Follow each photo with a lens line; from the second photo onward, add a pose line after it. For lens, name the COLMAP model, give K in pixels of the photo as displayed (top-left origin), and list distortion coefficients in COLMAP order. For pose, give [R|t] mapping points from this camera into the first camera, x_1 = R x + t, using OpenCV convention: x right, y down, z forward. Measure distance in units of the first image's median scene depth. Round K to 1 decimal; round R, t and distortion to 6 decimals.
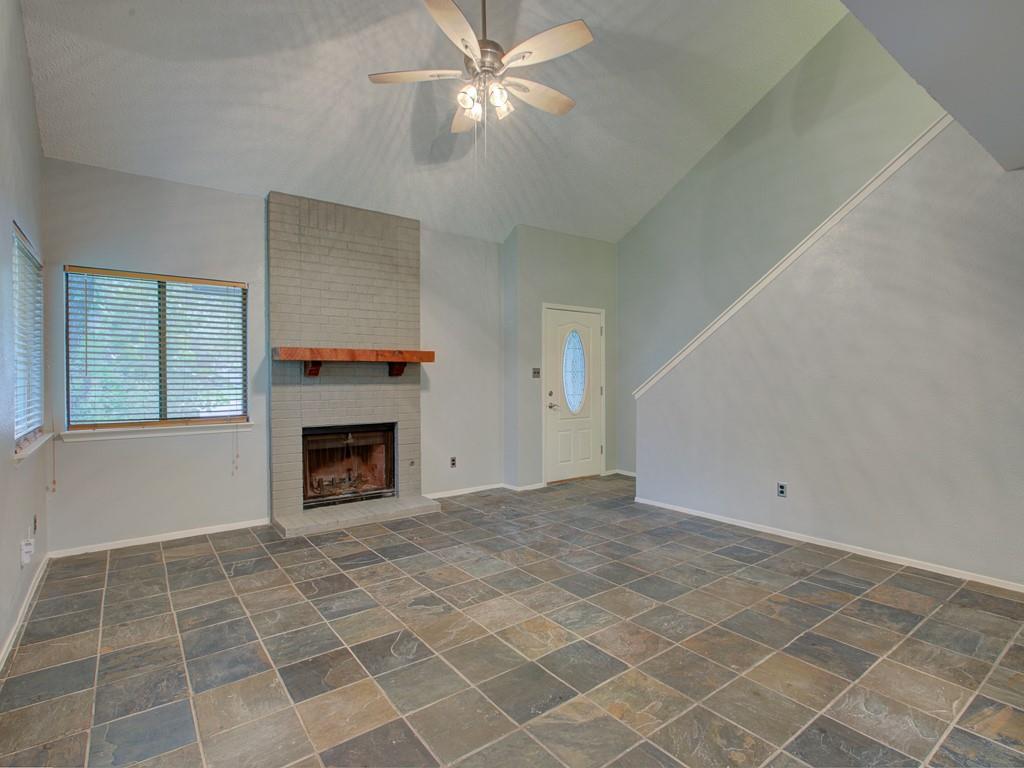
lens RADIAL K [[515.4, 0, 511.7], [0, 515.4, 381.7], [0, 0, 1]] dist [-0.003788, 0.002704]
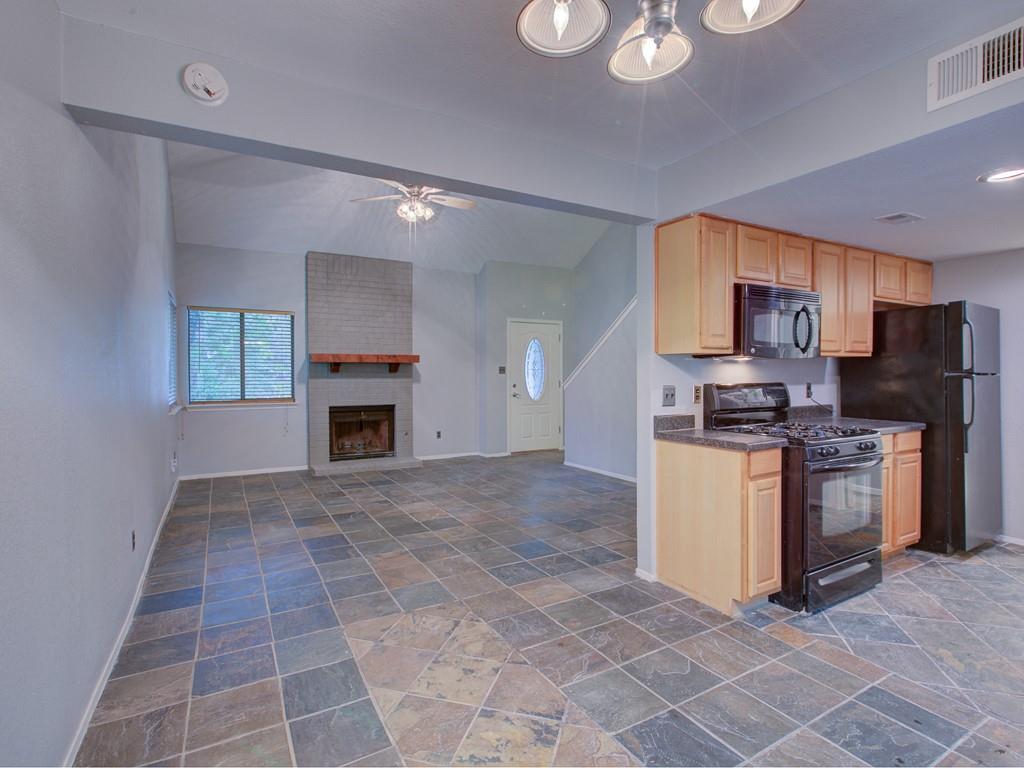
lens RADIAL K [[515.4, 0, 511.7], [0, 515.4, 381.7], [0, 0, 1]] dist [-0.003788, 0.002704]
pose [[0.991953, 0.003361, -0.126563, 0.336929], [-0.002559, 0.999976, 0.006497, 0.005599], [0.126582, -0.006121, 0.991937, -0.457542]]
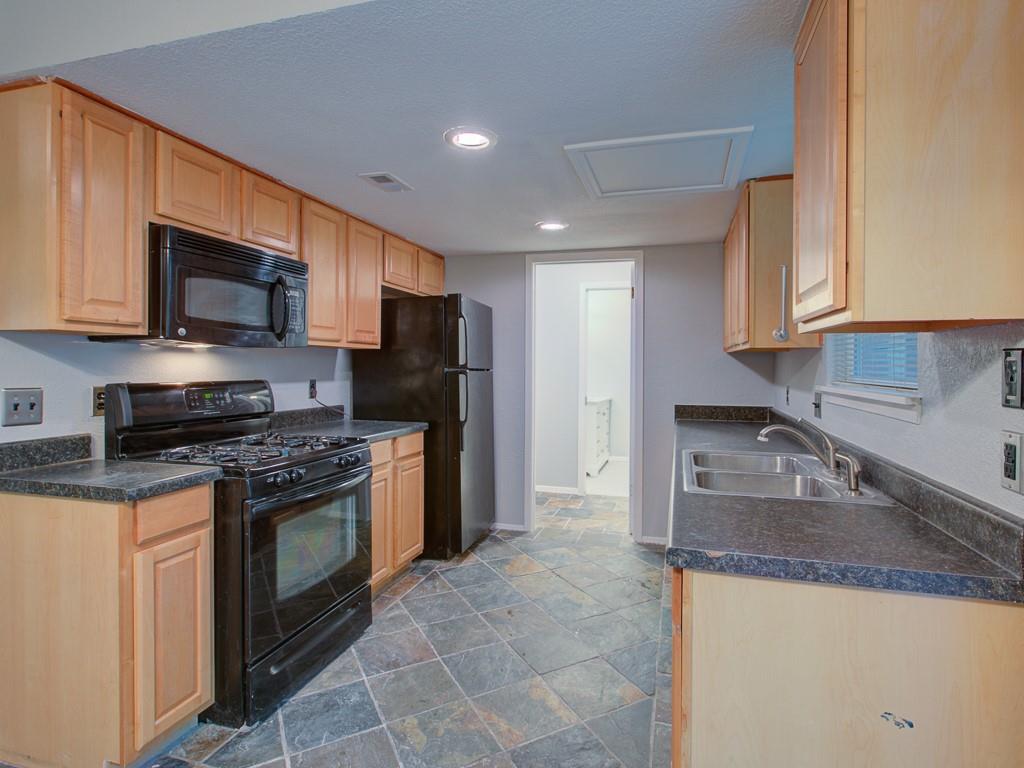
lens RADIAL K [[530.0, 0, 527.3], [0, 530.0, 369.7], [0, 0, 1]] dist [-0.001193, 0.000259]
pose [[0.799891, 0.006042, 0.600115, 0.533259], [-0.001576, 0.999967, -0.007968, 0.003524], [-0.600143, 0.005427, 0.799874, -0.275324]]
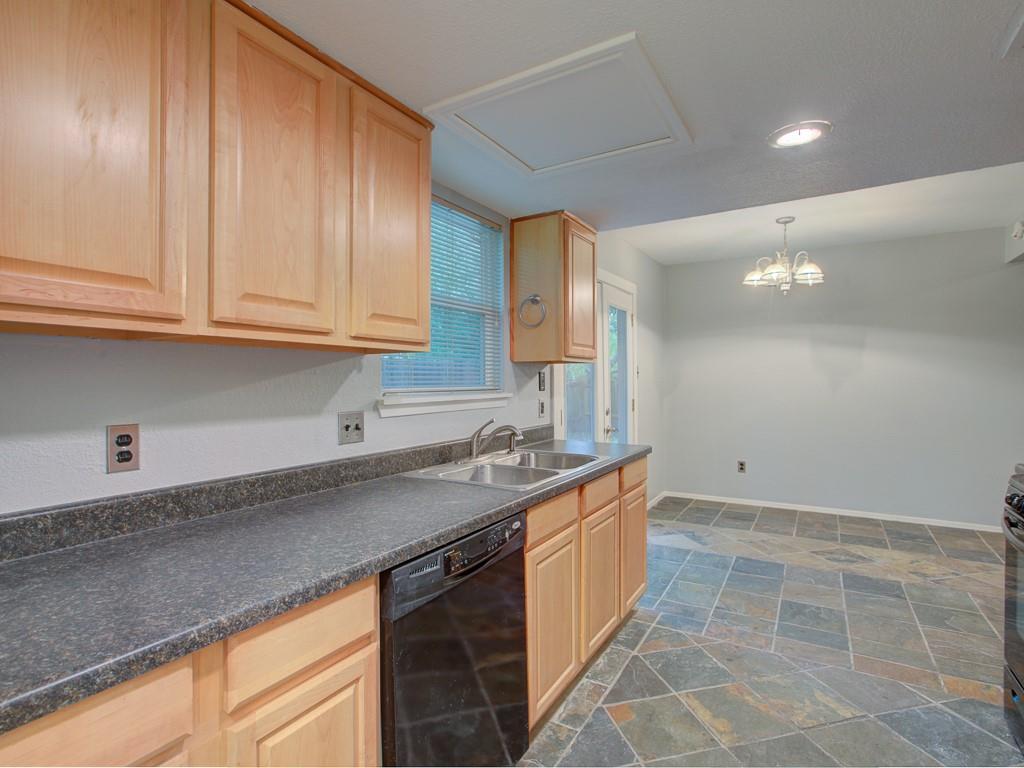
lens RADIAL K [[515.4, 0, 511.7], [0, 515.4, 381.7], [0, 0, 1]] dist [-0.003788, 0.002704]
pose [[-0.928051, 0.013716, -0.372200, 1.157669], [0.006676, 0.999774, 0.020195, -0.009886], [0.372393, 0.016257, -0.927933, 0.442058]]
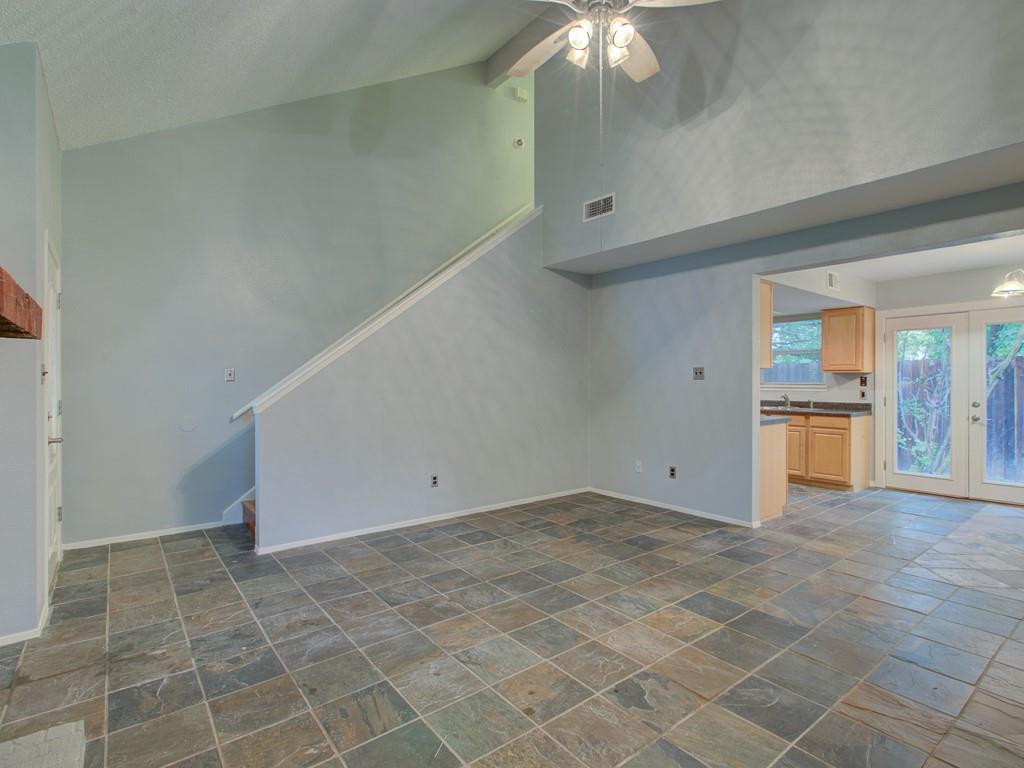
lens RADIAL K [[521.2, 0, 514.2], [0, 521.2, 384.3], [0, 0, 1]] dist [-0.003598, 0.002278]
pose [[-0.022756, -0.000894, 0.999741, -0.603619], [0.013530, 0.999908, 0.001202, -0.002285], [-0.999649, 0.013554, -0.022742, 0.806131]]
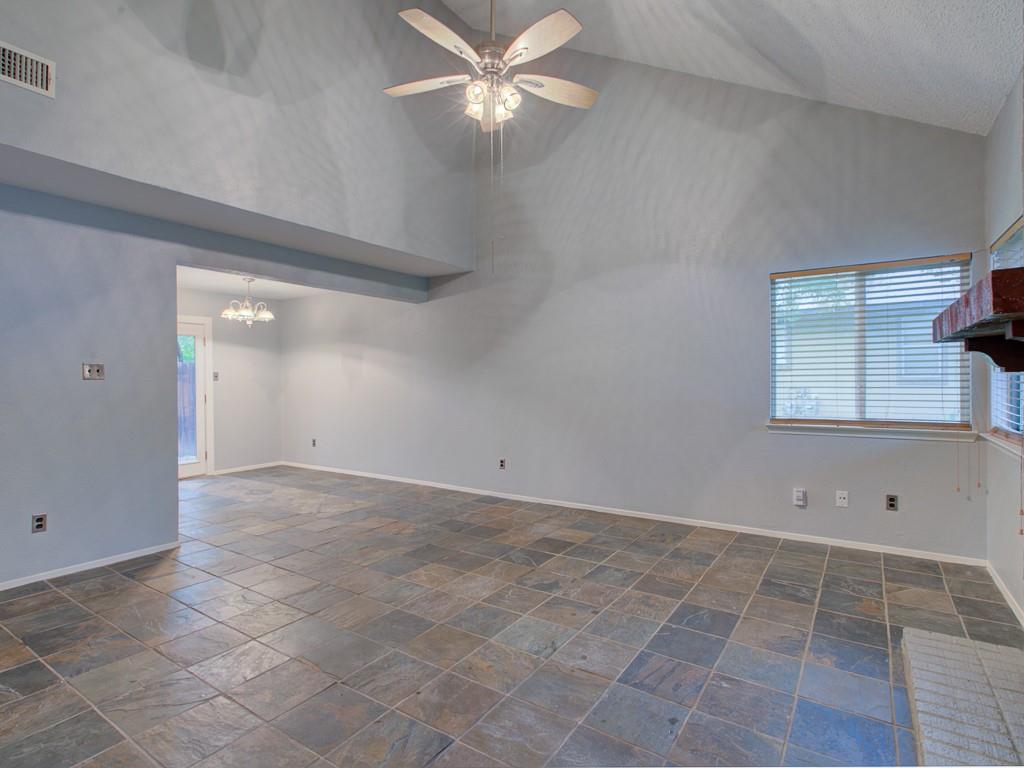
lens RADIAL K [[522.2, 0, 507.8], [0, 522.2, 373.0], [0, 0, 1]] dist [-0.004039, -0.000322]
pose [[-0.944729, 0.008550, -0.327741, 0.178132], [0.009234, 0.999957, -0.000530, -0.008097], [0.327722, -0.003528, -0.944768, 1.368580]]
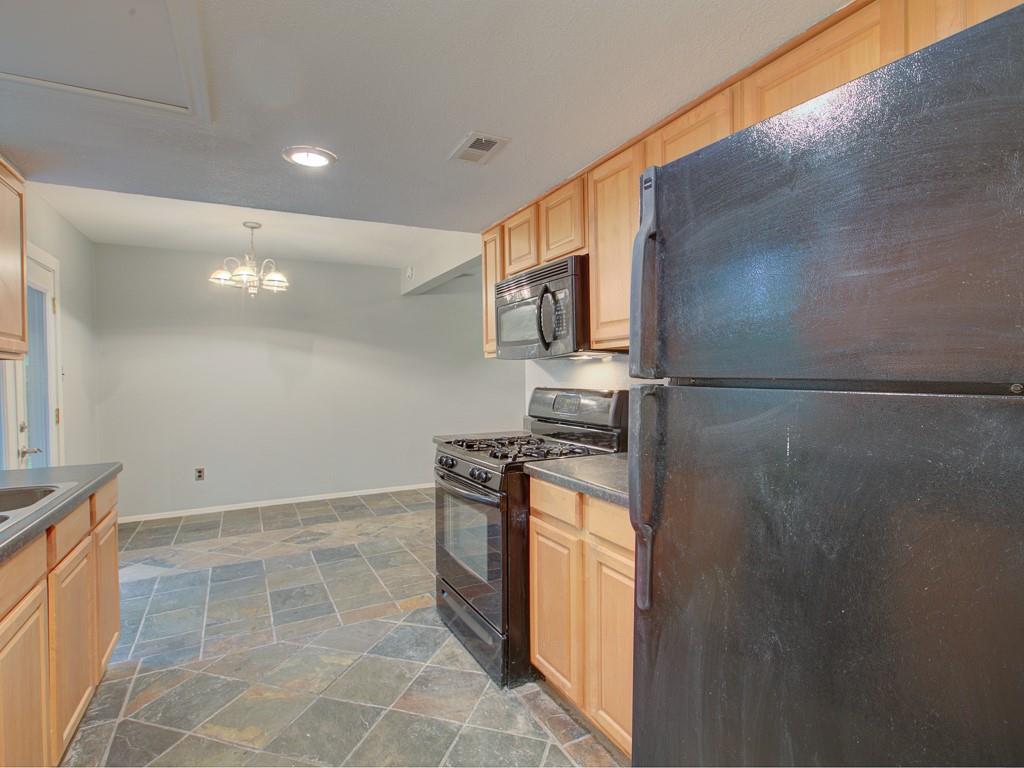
lens RADIAL K [[515.4, 0, 511.7], [0, 515.4, 381.7], [0, 0, 1]] dist [-0.003788, 0.002704]
pose [[-0.163378, 0.020023, -0.986360, 1.214327], [0.000946, 0.999797, 0.020139, -0.008859], [0.986563, 0.002357, -0.163364, 0.390687]]
